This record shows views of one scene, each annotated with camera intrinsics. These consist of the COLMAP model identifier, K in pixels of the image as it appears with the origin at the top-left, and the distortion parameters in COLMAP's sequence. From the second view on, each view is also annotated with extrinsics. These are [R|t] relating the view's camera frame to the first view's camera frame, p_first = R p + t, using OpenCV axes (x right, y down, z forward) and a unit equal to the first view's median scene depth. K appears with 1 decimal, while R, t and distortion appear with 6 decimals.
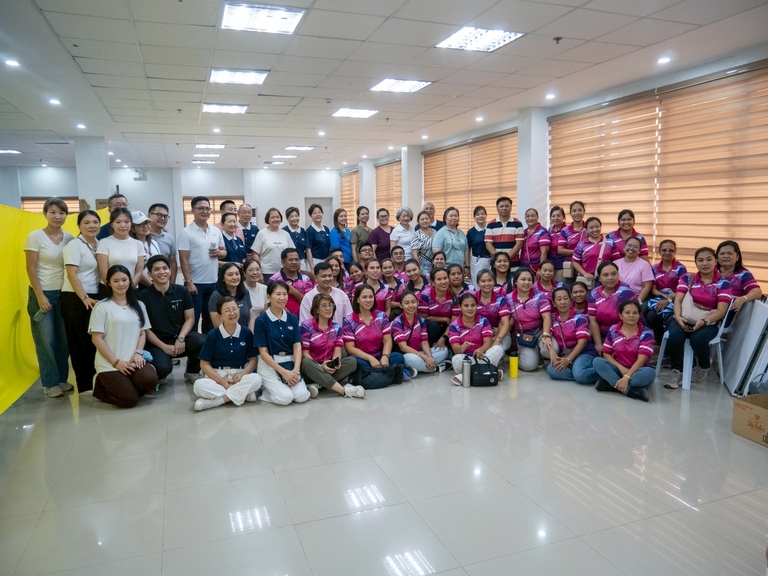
lens RADIAL K [[573.4, 0, 383.3], [0, 573.4, 287.2], [0, 0, 1]] dist [-0.011590, -0.000659]
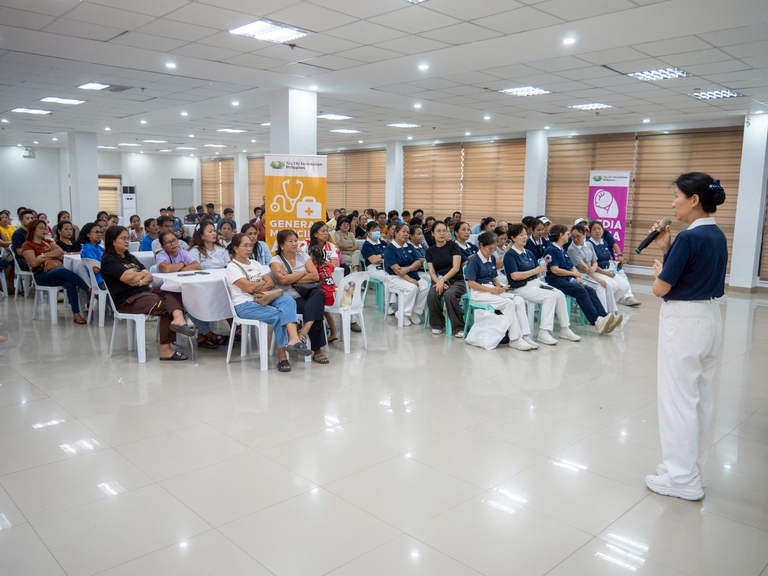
lens RADIAL K [[573.4, 0, 385.2], [0, 573.4, 287.1], [0, 0, 1]] dist [-0.011590, -0.000659]
pose [[0.926420, -0.028366, 0.375421, -0.206451], [0.018212, 0.999367, 0.030568, 0.044382], [-0.376050, -0.021482, 0.926350, -0.302875]]
